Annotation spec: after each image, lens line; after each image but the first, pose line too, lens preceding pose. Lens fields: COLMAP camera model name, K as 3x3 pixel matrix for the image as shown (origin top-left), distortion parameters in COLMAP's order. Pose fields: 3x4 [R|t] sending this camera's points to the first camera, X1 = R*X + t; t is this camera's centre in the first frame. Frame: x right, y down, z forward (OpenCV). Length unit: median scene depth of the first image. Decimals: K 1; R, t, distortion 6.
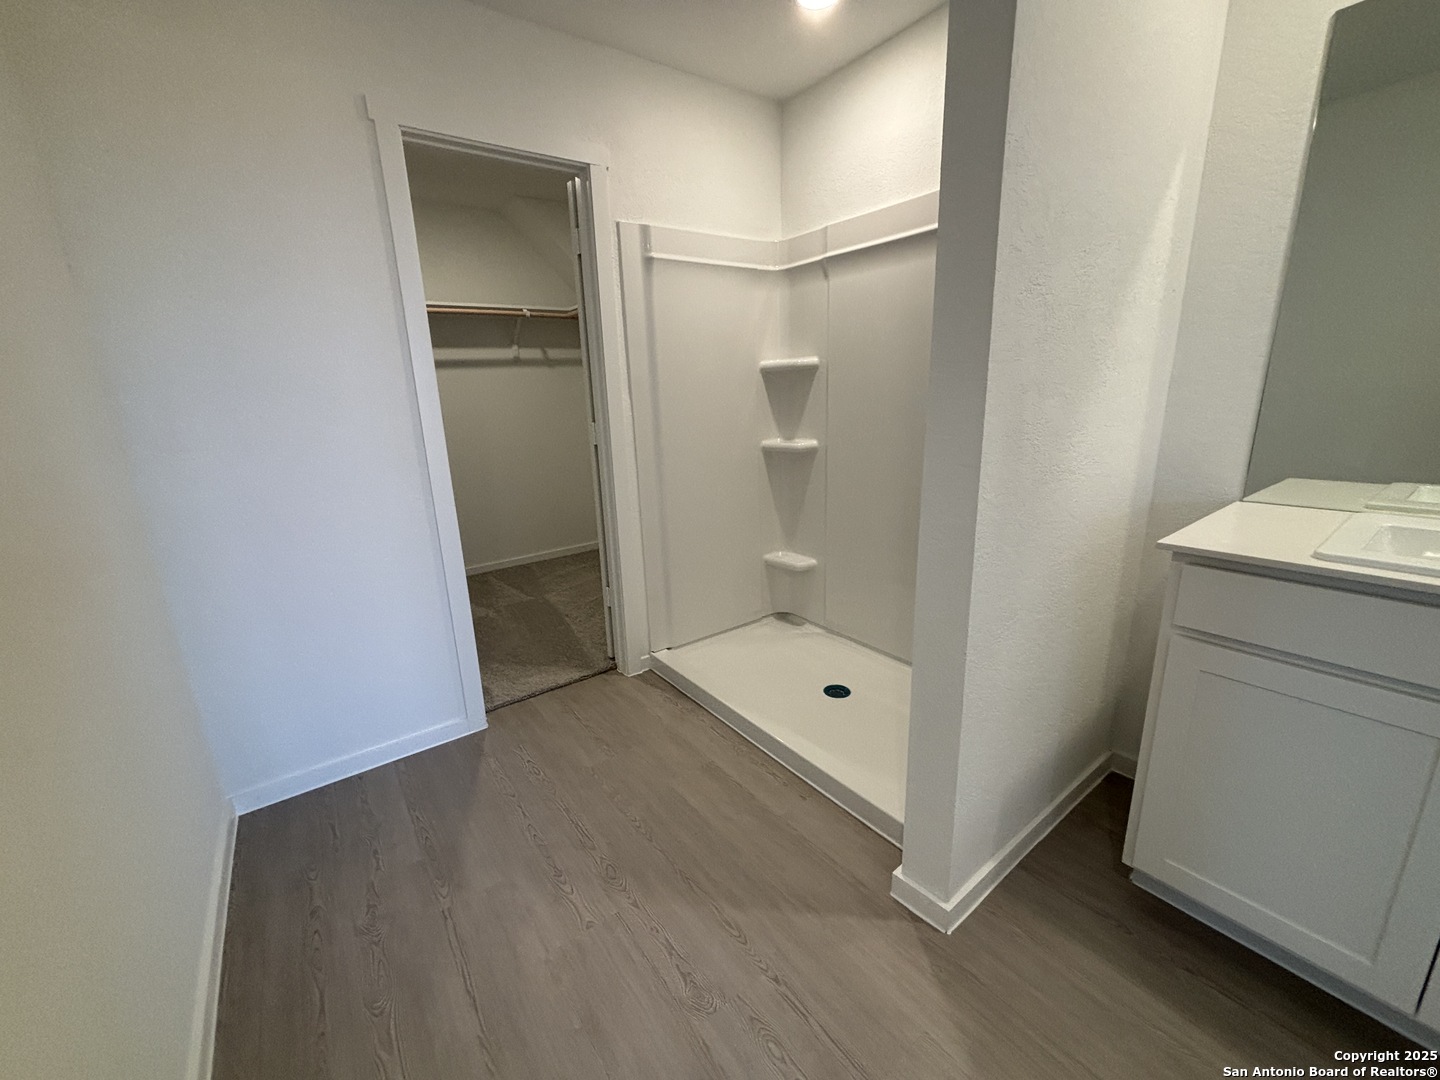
lens RADIAL K [[582.5, 0, 726.5], [0, 582.5, 541.2], [0, 0, 1]] dist [0.000466, 0.000182]
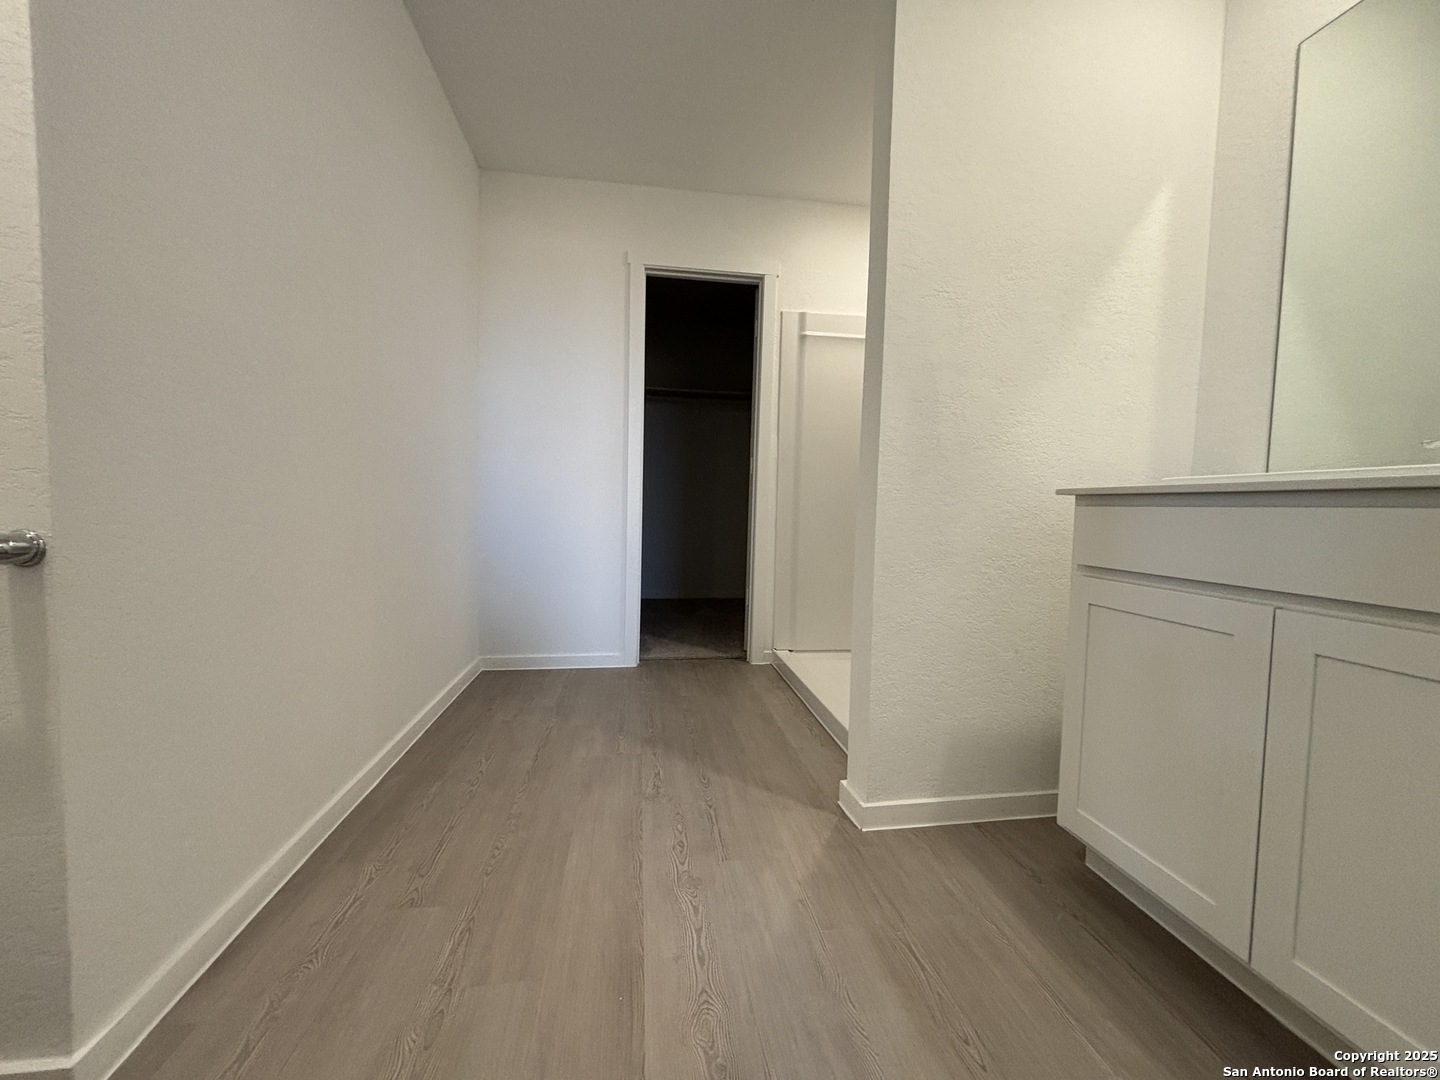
lens RADIAL K [[582.5, 0, 726.5], [0, 582.5, 541.2], [0, 0, 1]] dist [0.000466, 0.000182]
pose [[0.880765, 0.083973, -0.466049, 0.393501], [-0.172509, 0.973424, -0.150623, 0.213534], [0.441015, 0.213061, 0.871843, -0.144083]]
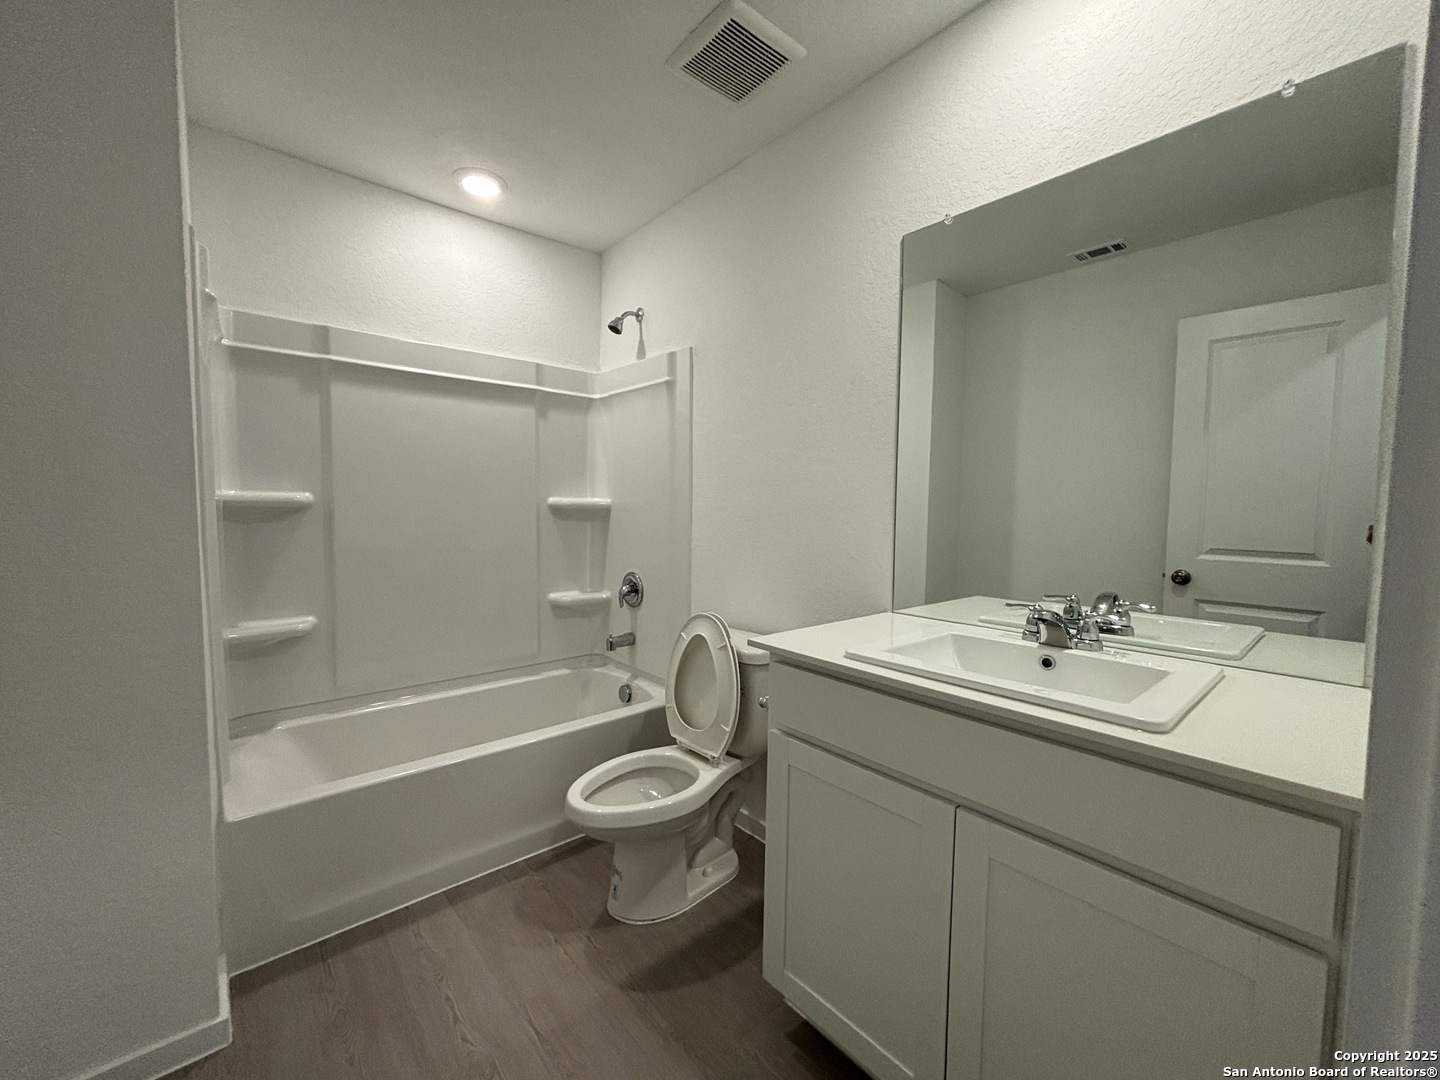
lens RADIAL K [[582.5, 0, 726.5], [0, 582.5, 541.2], [0, 0, 1]] dist [0.000466, 0.000182]
pose [[0.996009, 0.045103, 0.077015, 0.331463], [-0.028815, 0.979207, -0.200809, 0.019972], [-0.084471, 0.197788, 0.976598, -0.062226]]
